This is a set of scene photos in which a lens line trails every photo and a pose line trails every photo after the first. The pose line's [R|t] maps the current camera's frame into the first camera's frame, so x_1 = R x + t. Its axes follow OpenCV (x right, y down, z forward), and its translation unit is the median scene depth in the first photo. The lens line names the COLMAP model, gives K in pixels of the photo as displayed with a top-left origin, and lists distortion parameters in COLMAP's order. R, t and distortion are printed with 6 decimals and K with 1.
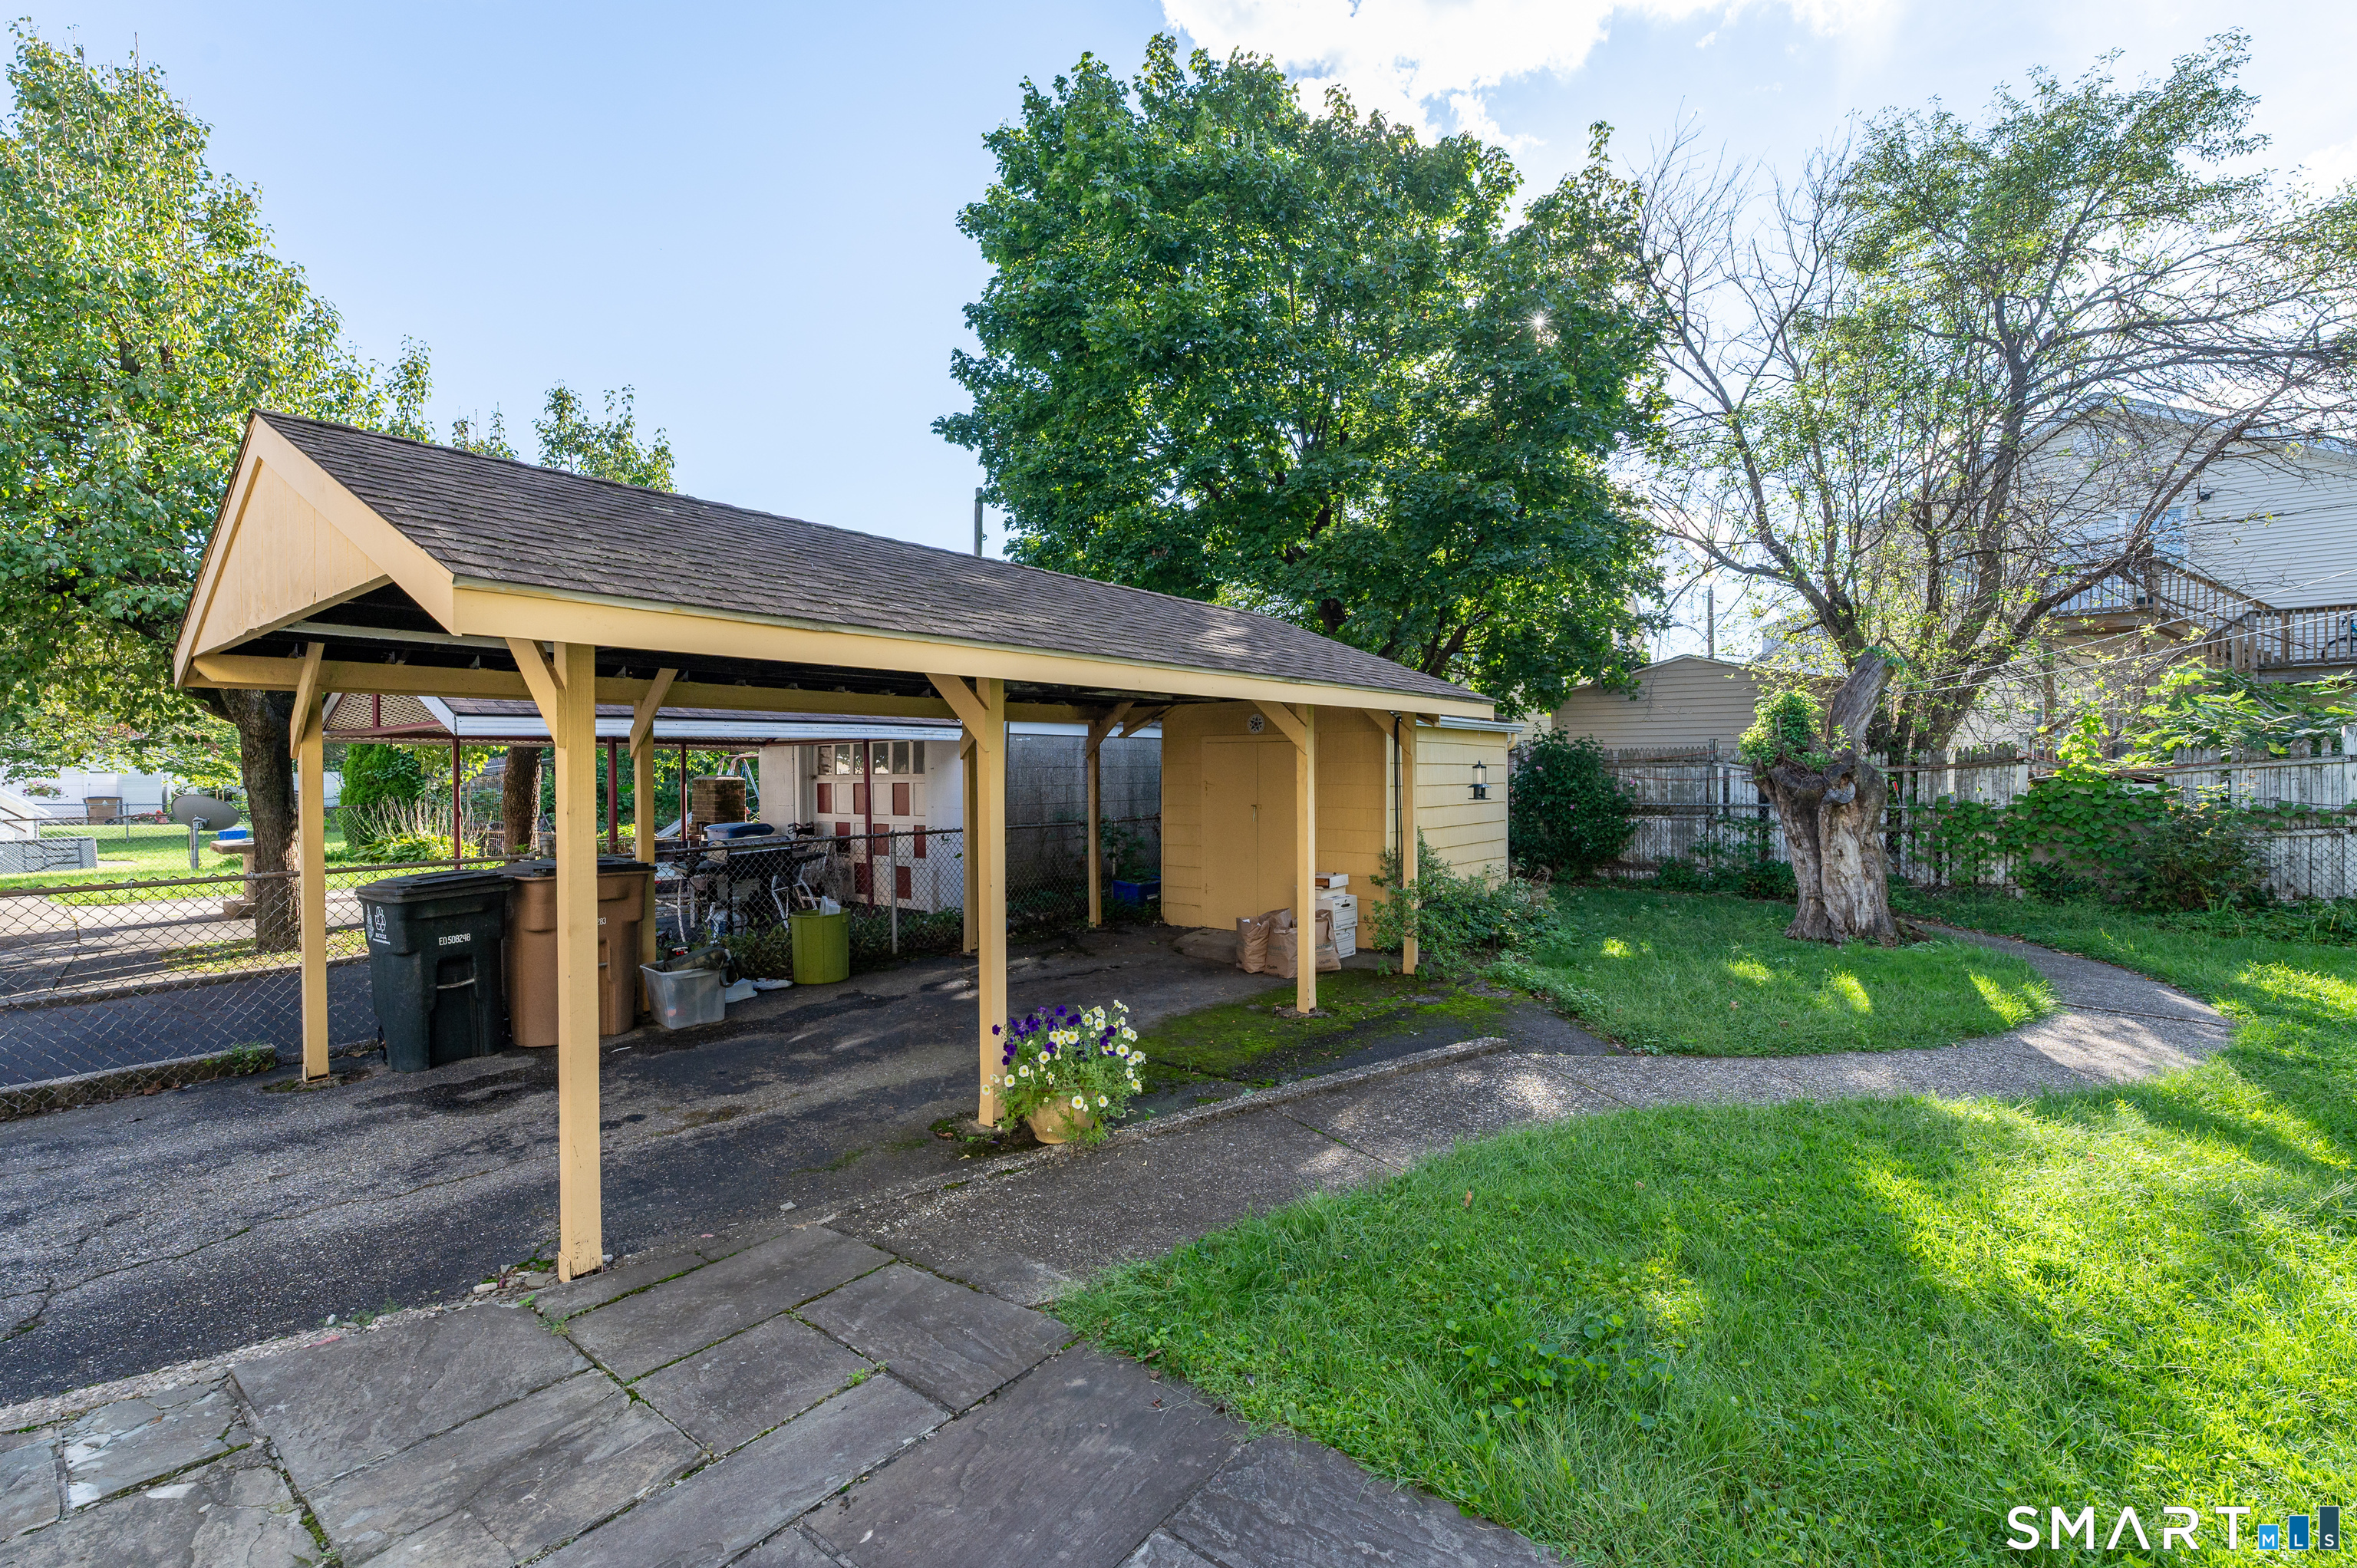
lens RADIAL K [[1014.8, 0, 1177.2], [0, 1014.8, 775.4], [0, 0, 1]] dist [0.000120, -0.000021]
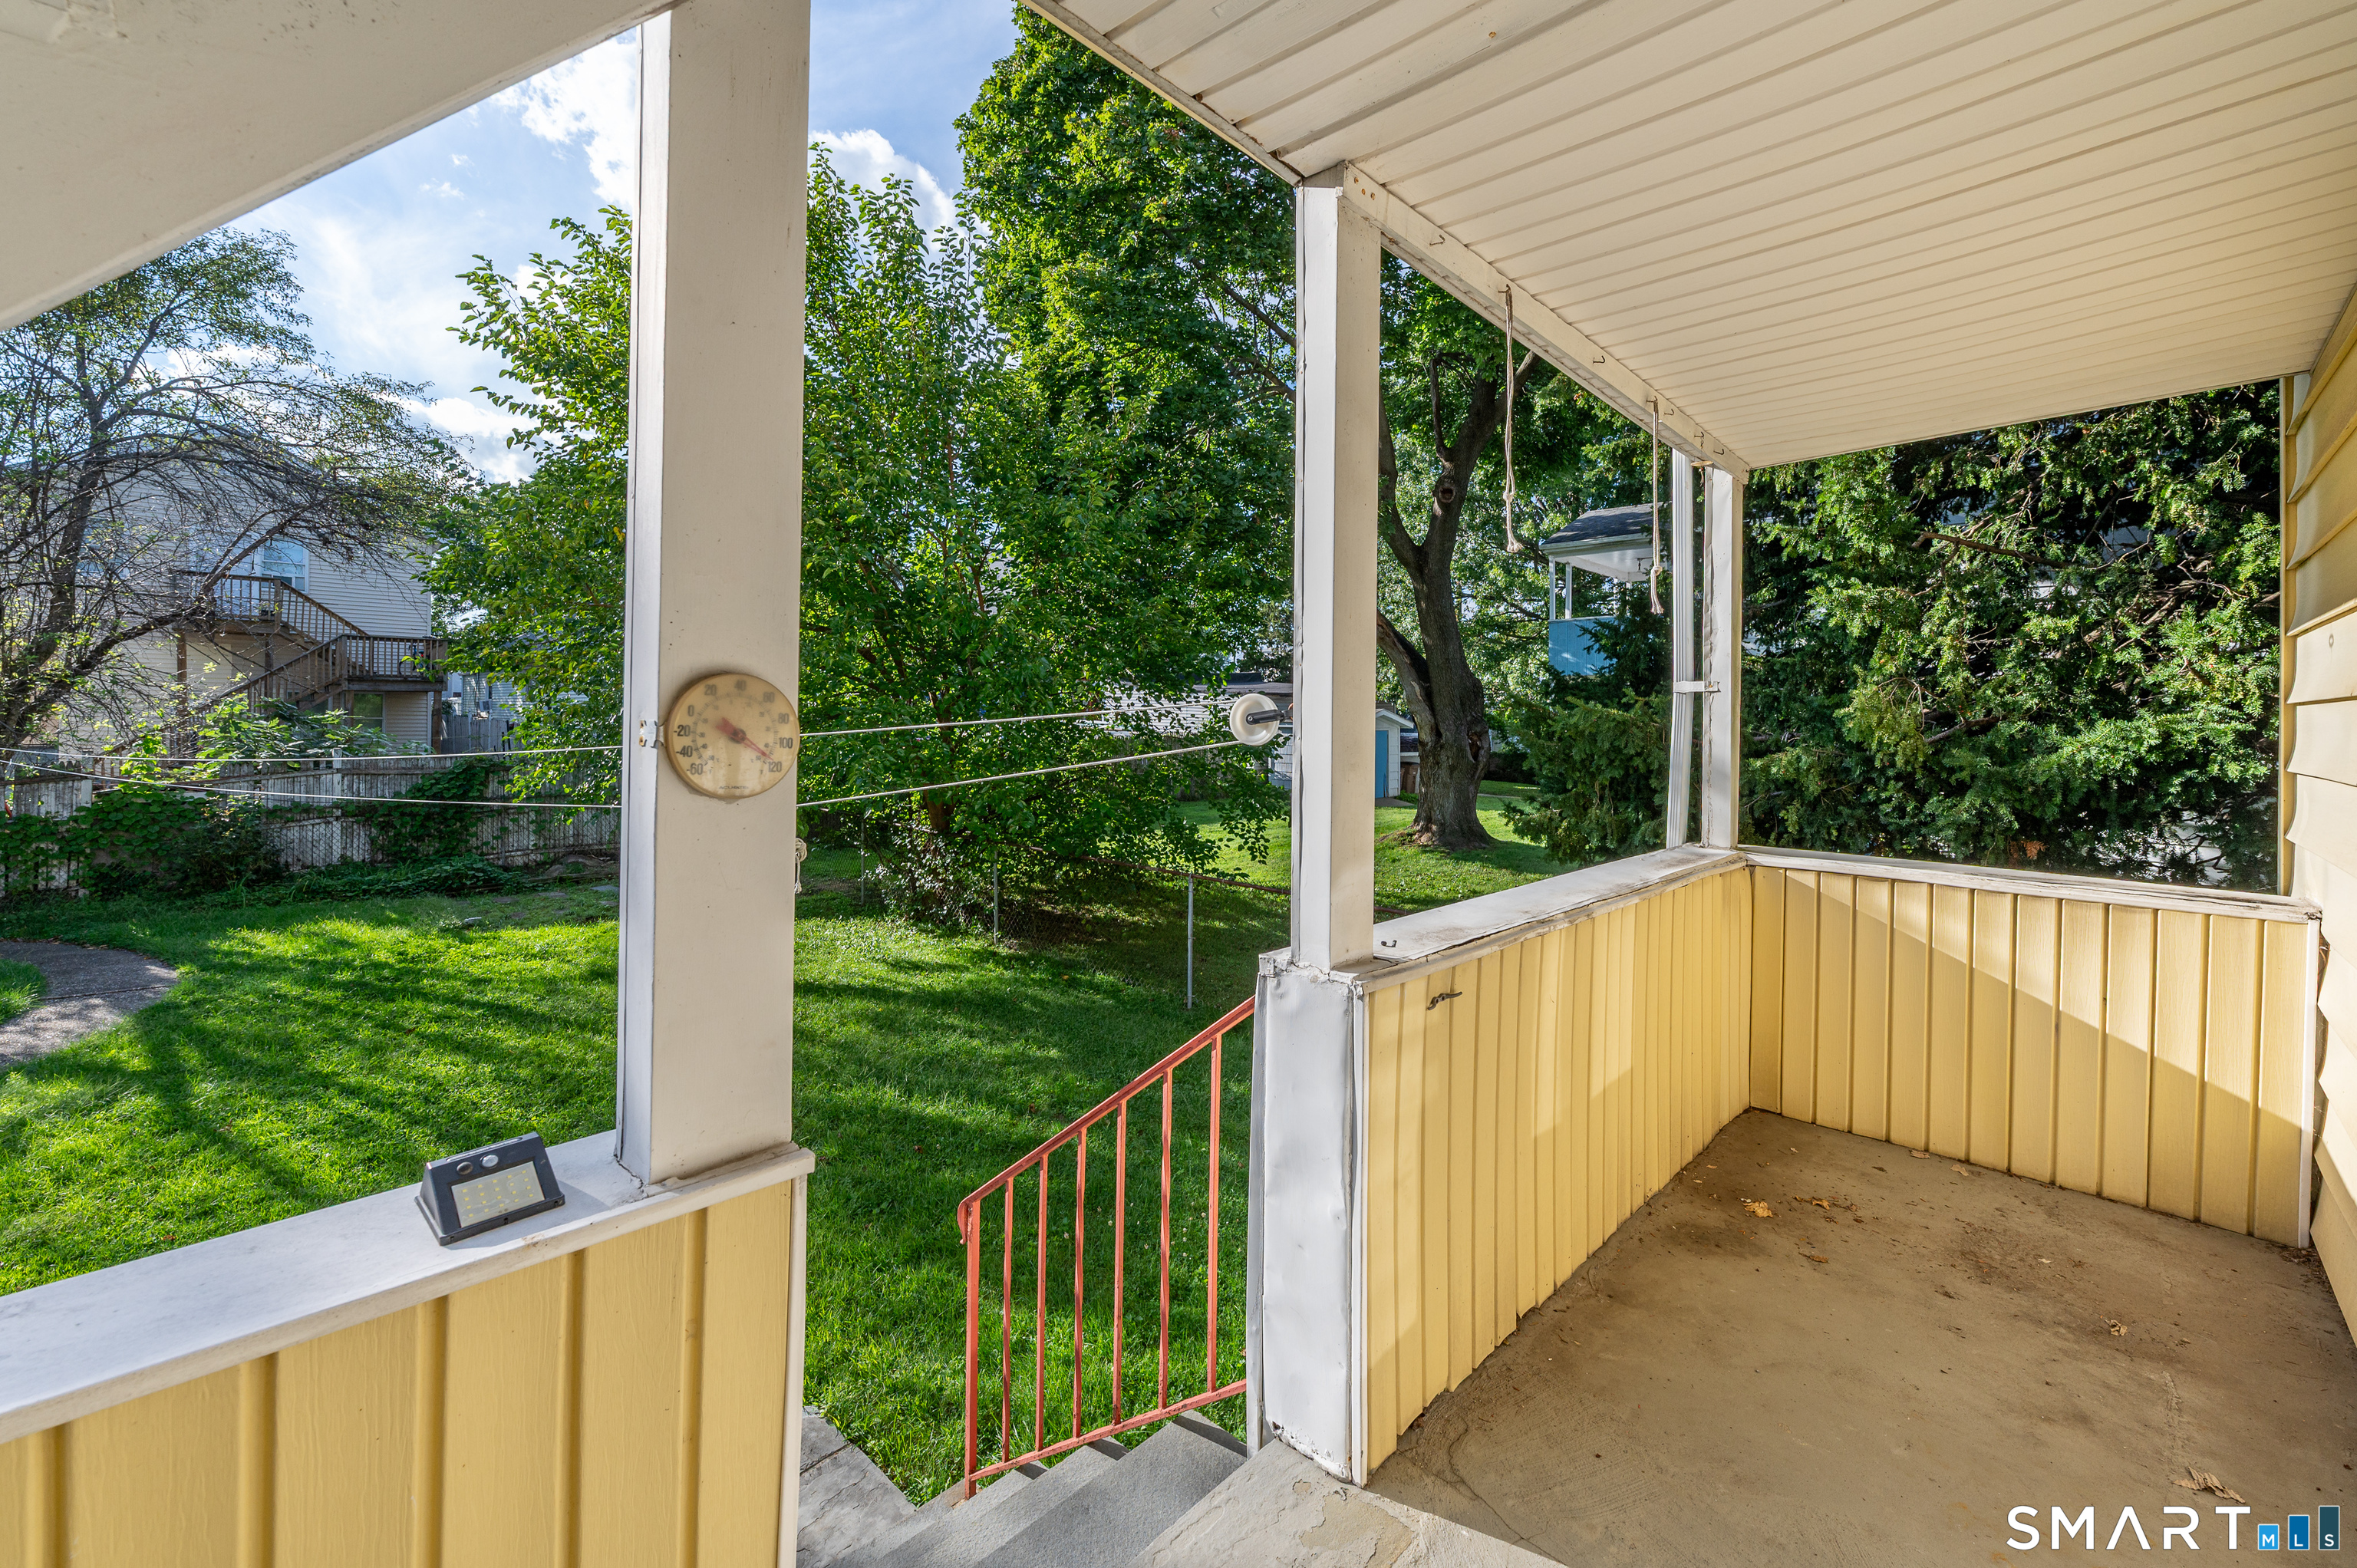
lens RADIAL K [[963.5, 0, 1168.5], [0, 963.5, 718.8], [0, 0, 1]] dist [0.000212, -0.000092]
pose [[0.124109, 0.004023, 0.992260, -0.095103], [-0.000868, 0.999992, -0.003946, -0.078602], [-0.992268, -0.000371, 0.124111, -0.353740]]
